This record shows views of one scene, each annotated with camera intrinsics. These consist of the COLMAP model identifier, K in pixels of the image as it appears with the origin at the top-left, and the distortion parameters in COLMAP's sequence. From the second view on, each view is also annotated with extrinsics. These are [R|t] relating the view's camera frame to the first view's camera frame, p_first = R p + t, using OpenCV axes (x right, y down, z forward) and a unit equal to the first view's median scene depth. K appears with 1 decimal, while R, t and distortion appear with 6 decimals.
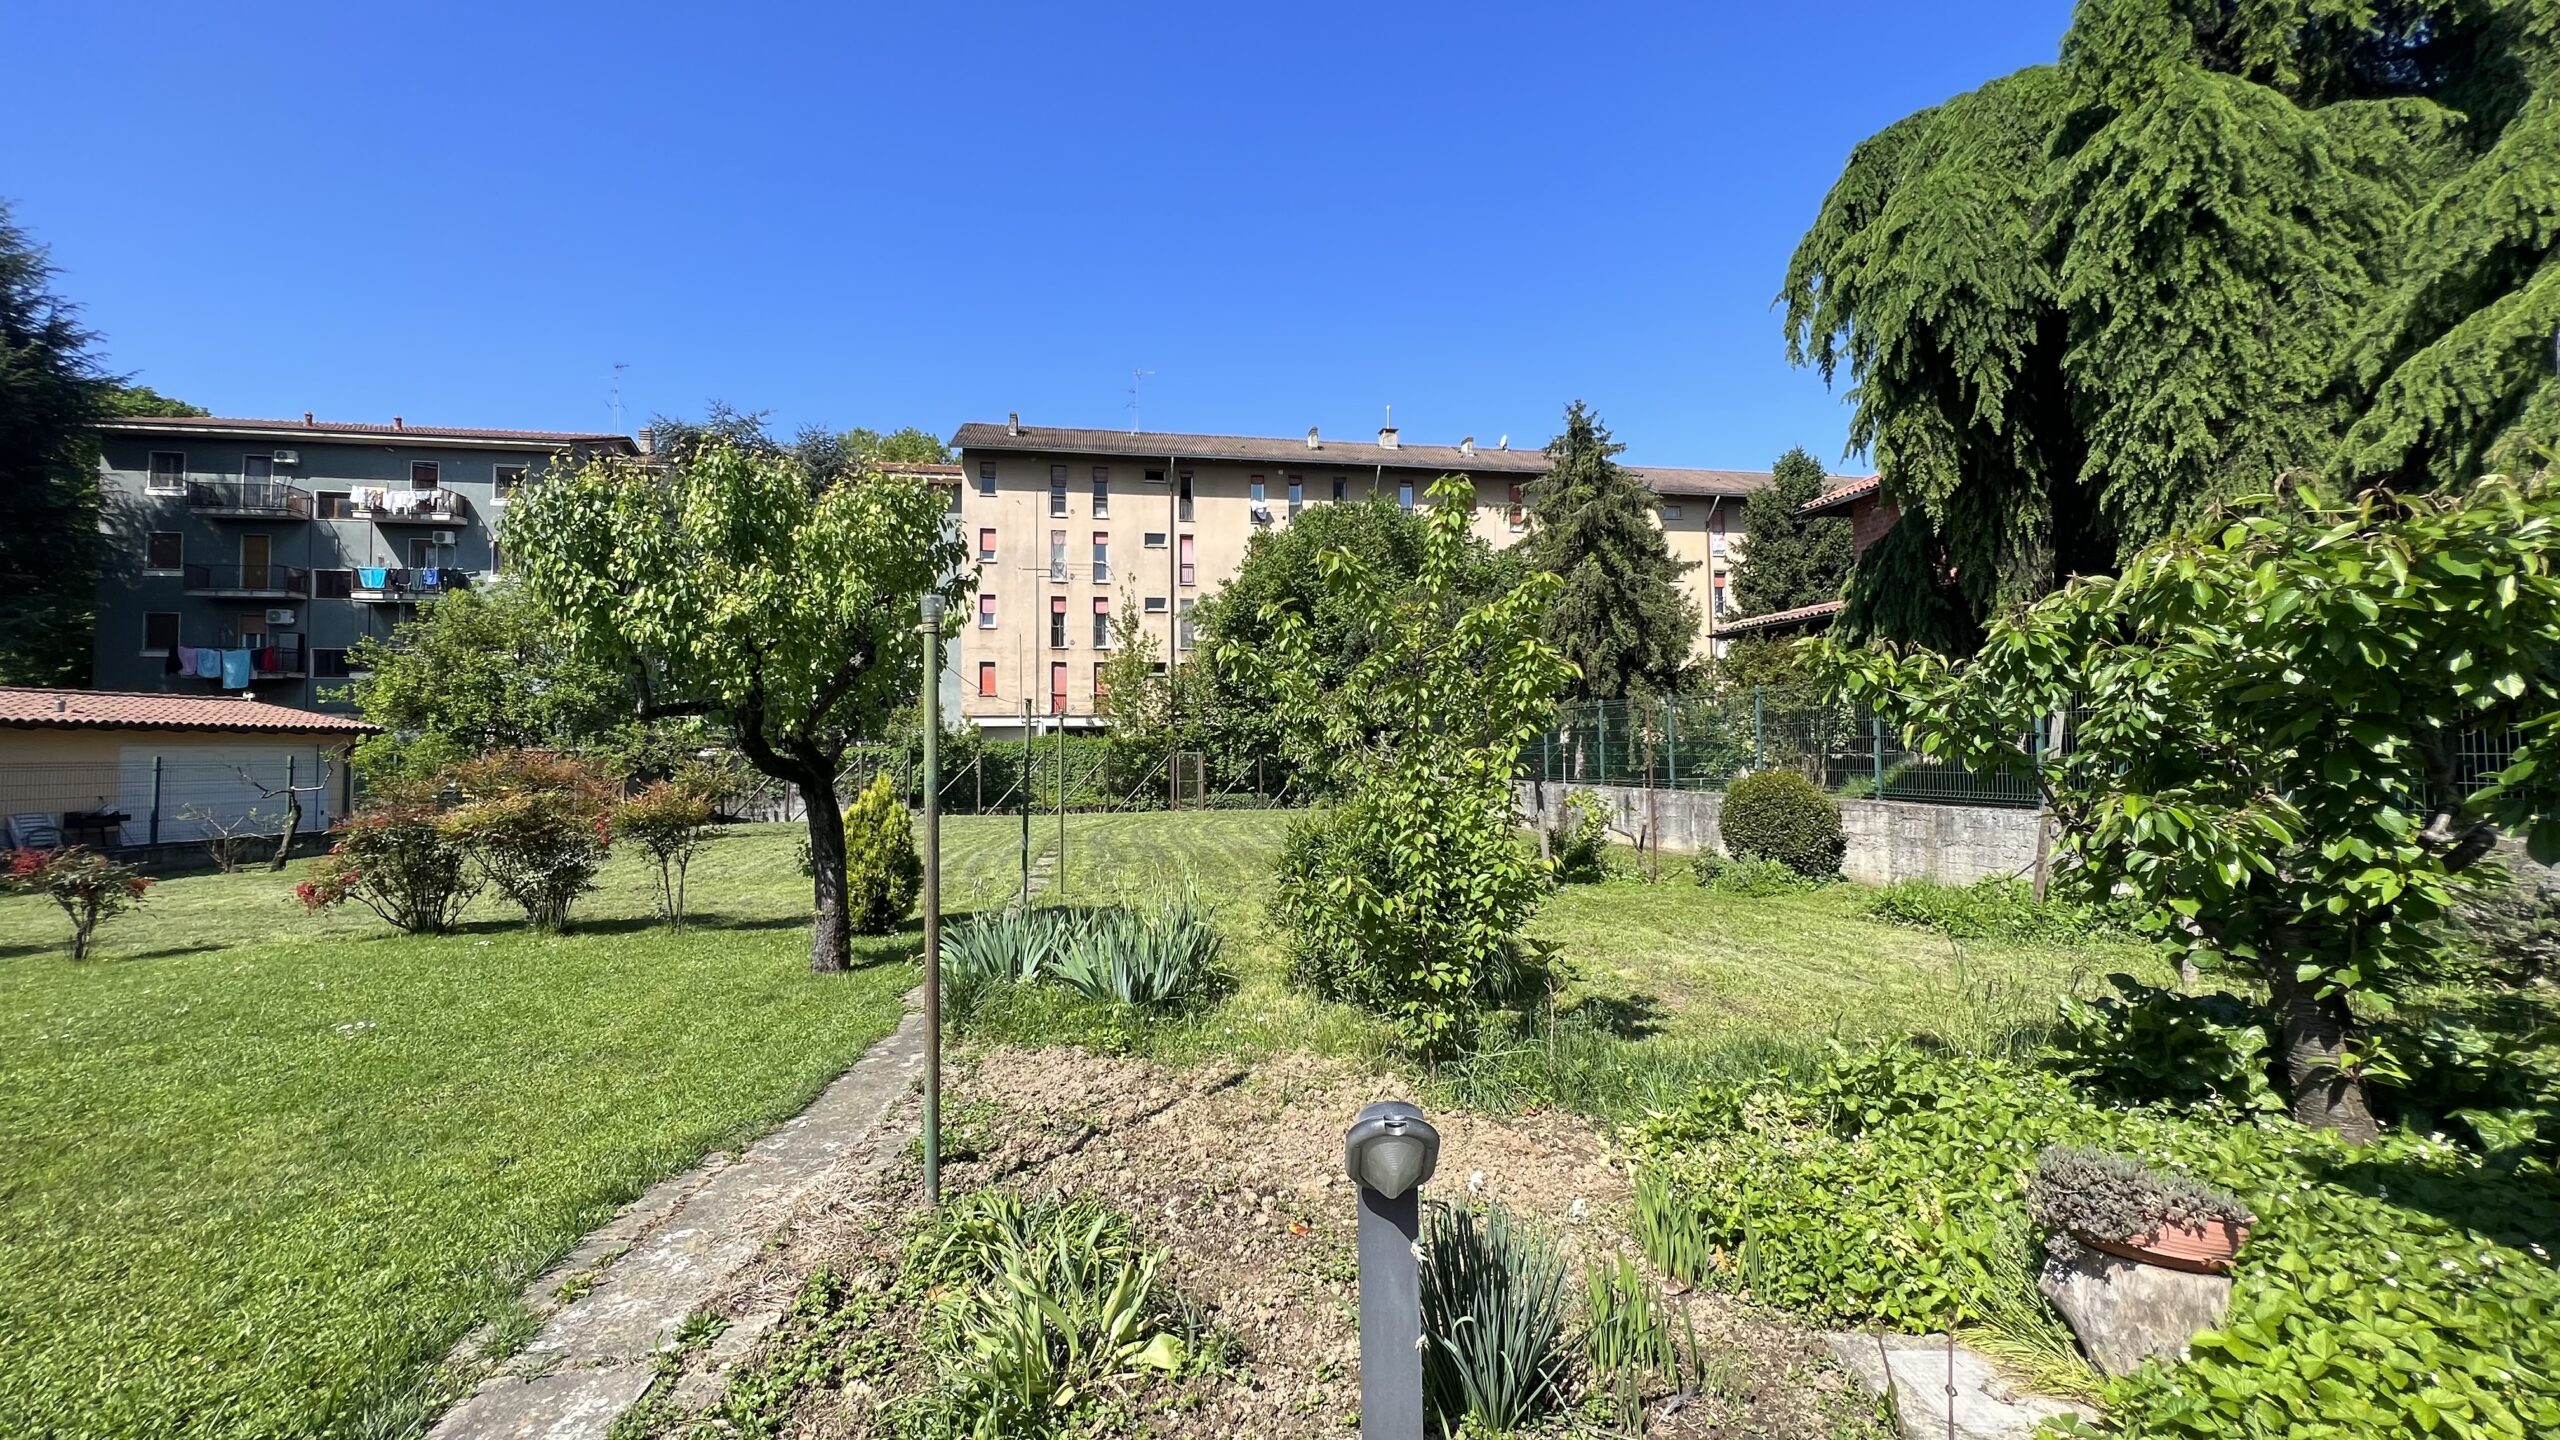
lens RADIAL K [[1019.1, 0, 1267.4], [0, 1019.1, 713.5], [0, 0, 1]] dist [-0.000809, -0.000511]
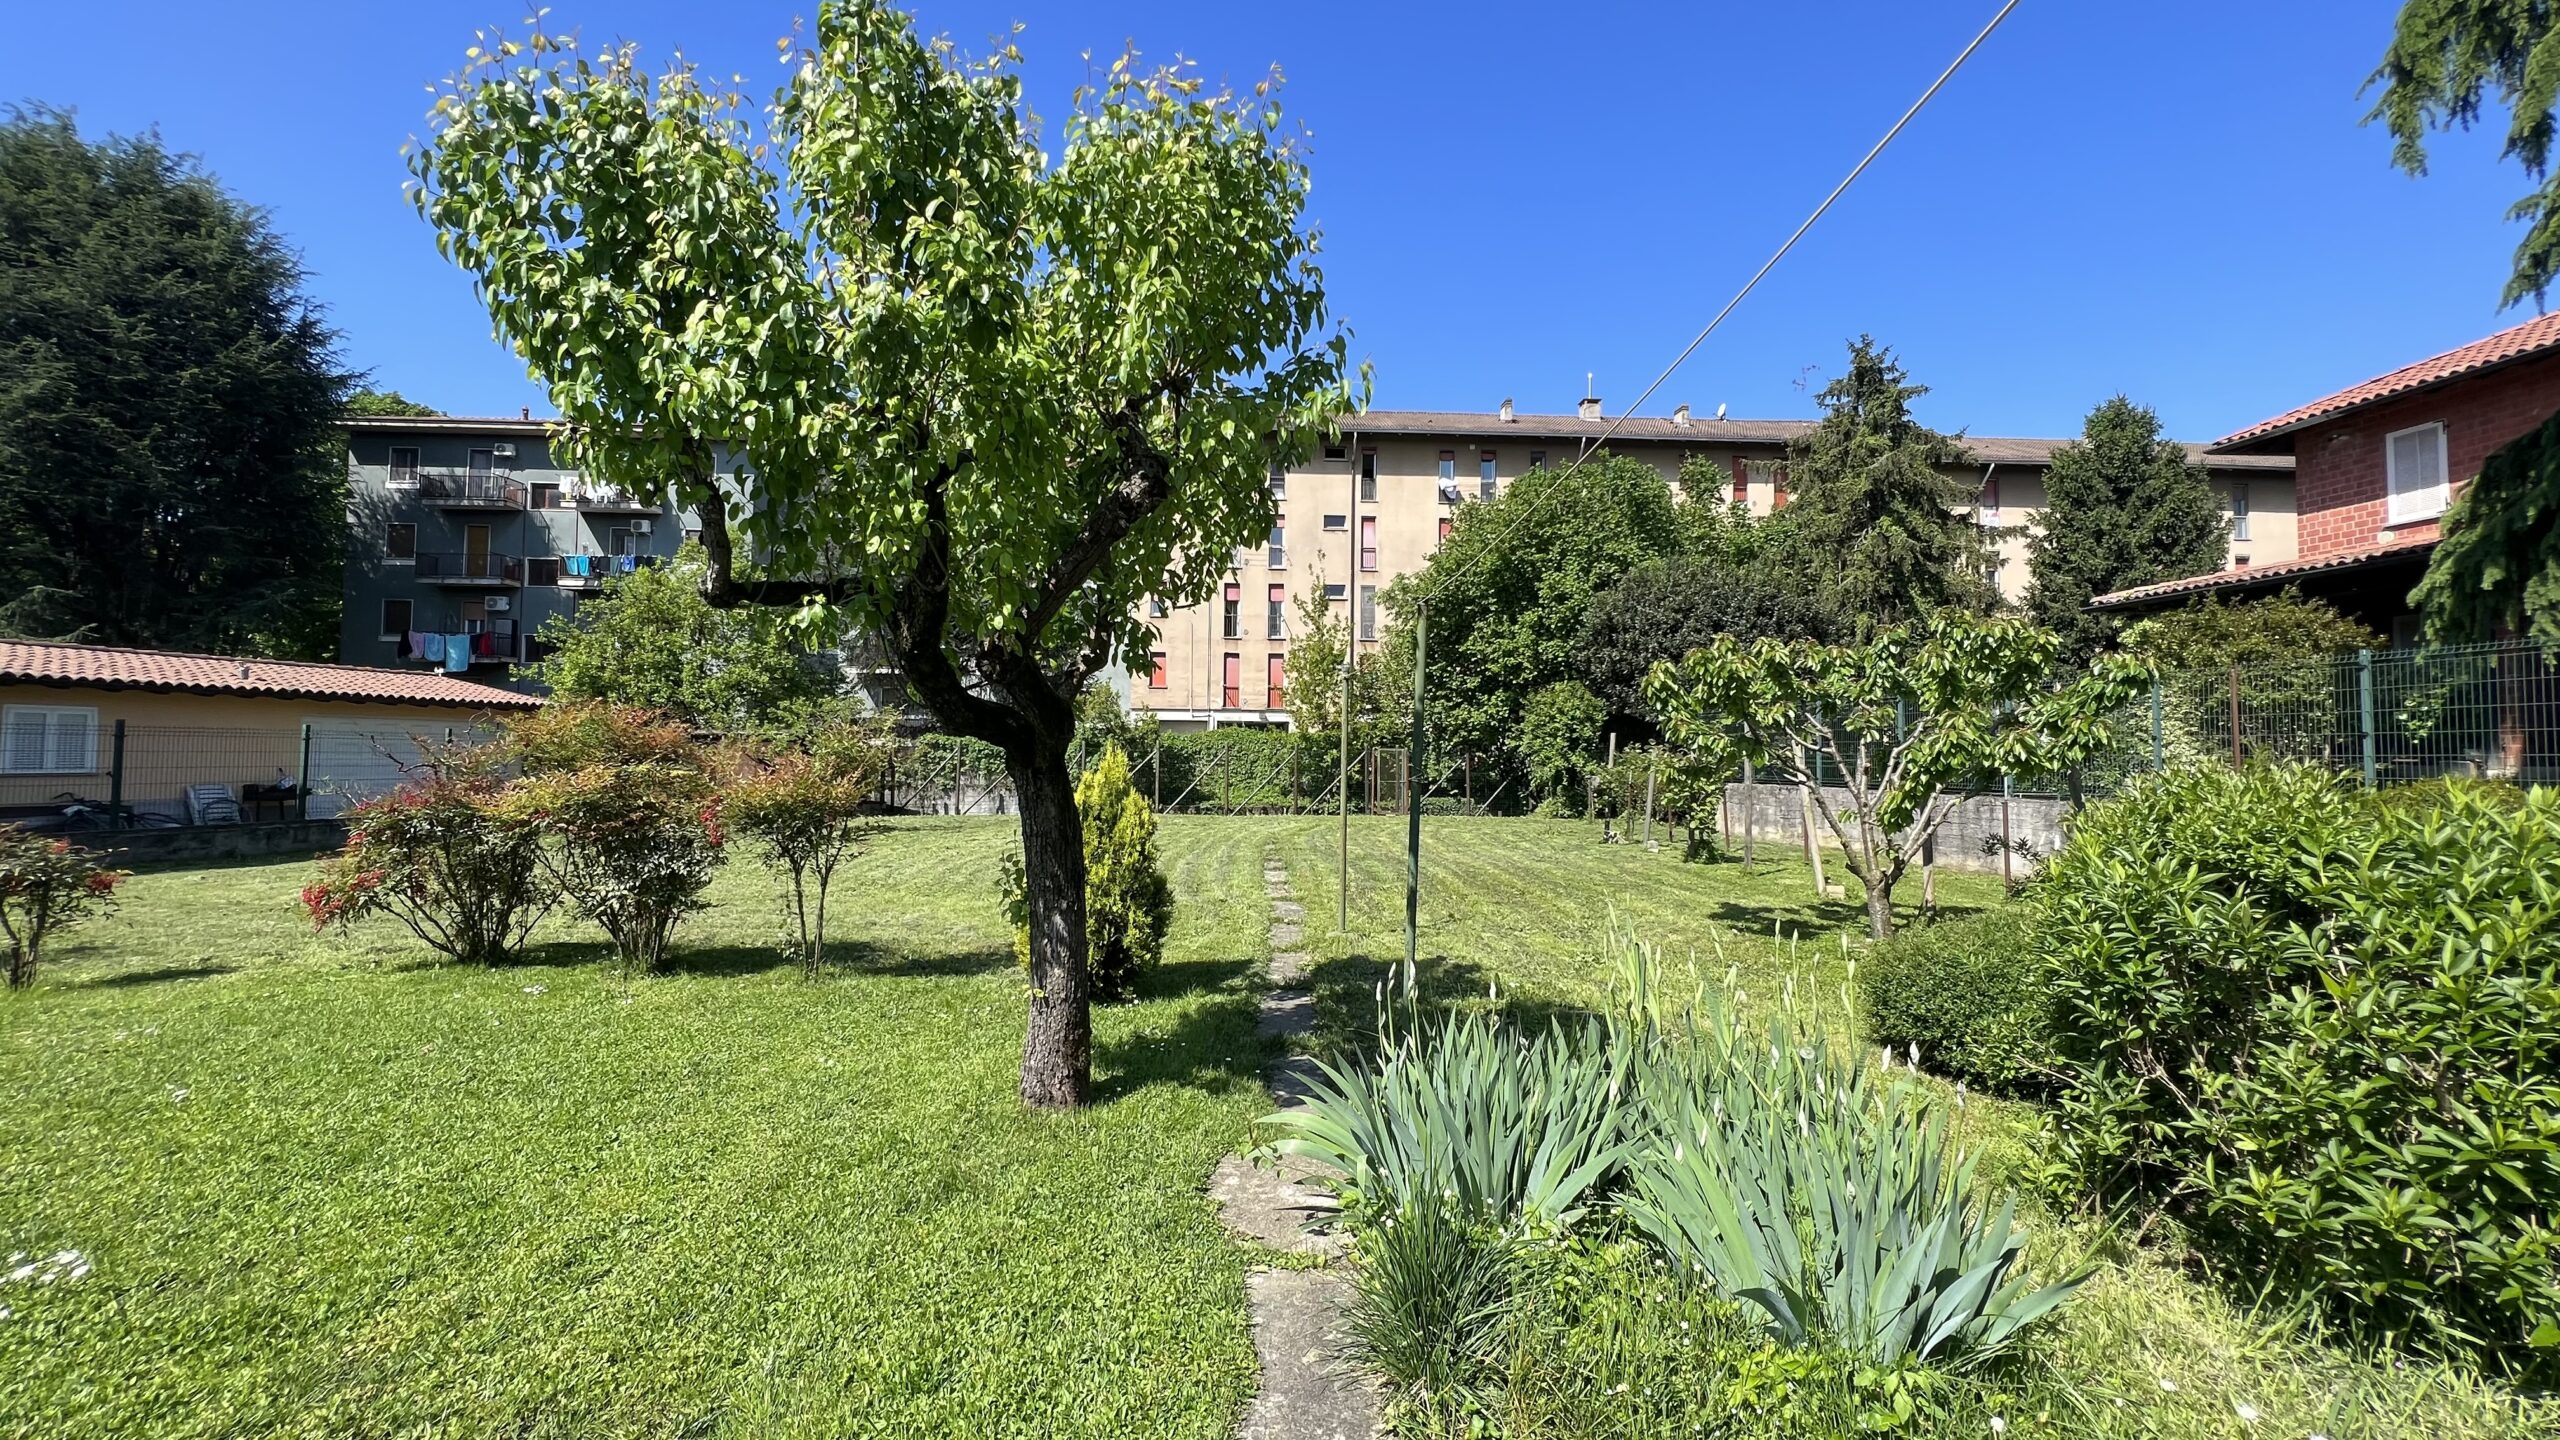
lens RADIAL K [[1019.1, 0, 1267.4], [0, 1019.1, 713.5], [0, 0, 1]] dist [-0.000809, -0.000511]
pose [[0.989765, 0.014137, -0.142007, -0.052682], [-0.014677, 0.999889, -0.002752, 0.010598], [0.141952, 0.004808, 0.989862, 0.104129]]
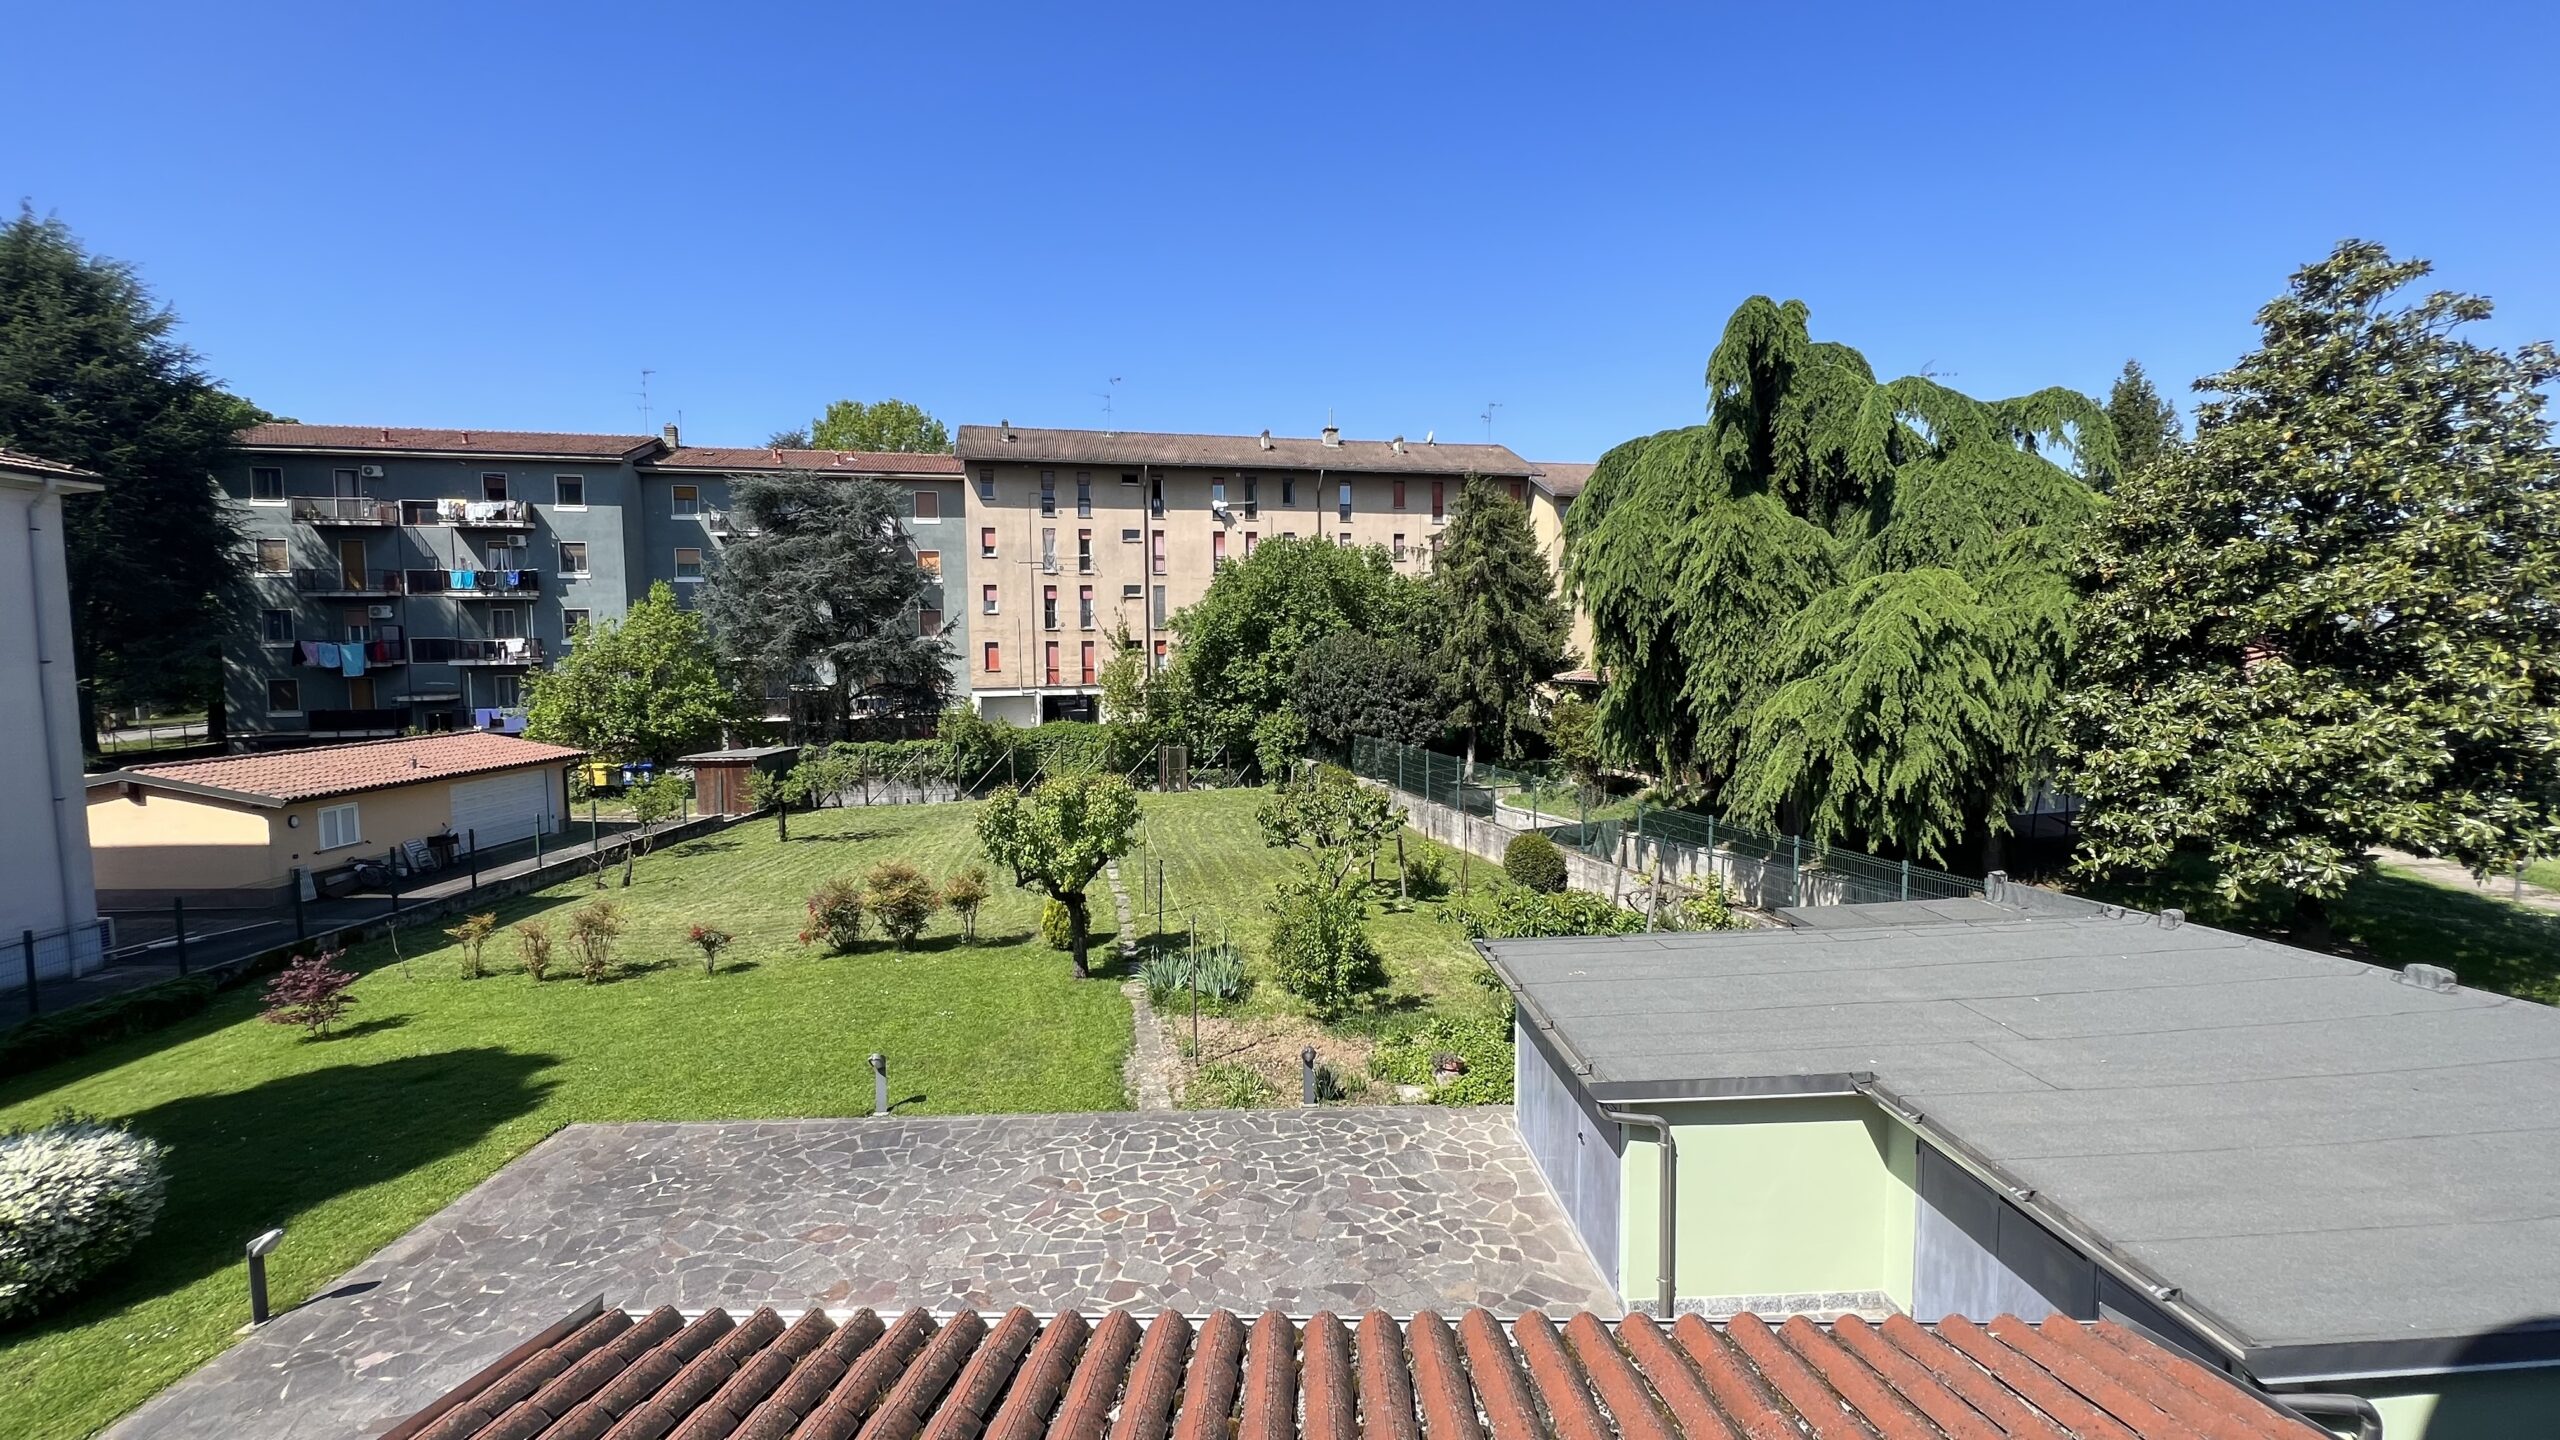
lens RADIAL K [[1019.1, 0, 1267.4], [0, 1019.1, 713.5], [0, 0, 1]] dist [-0.000809, -0.000511]
pose [[0.998548, -0.004172, 0.053715, -0.025698], [-0.001484, 0.994490, 0.104820, -0.129314], [-0.053856, -0.104748, 0.993039, -0.279699]]
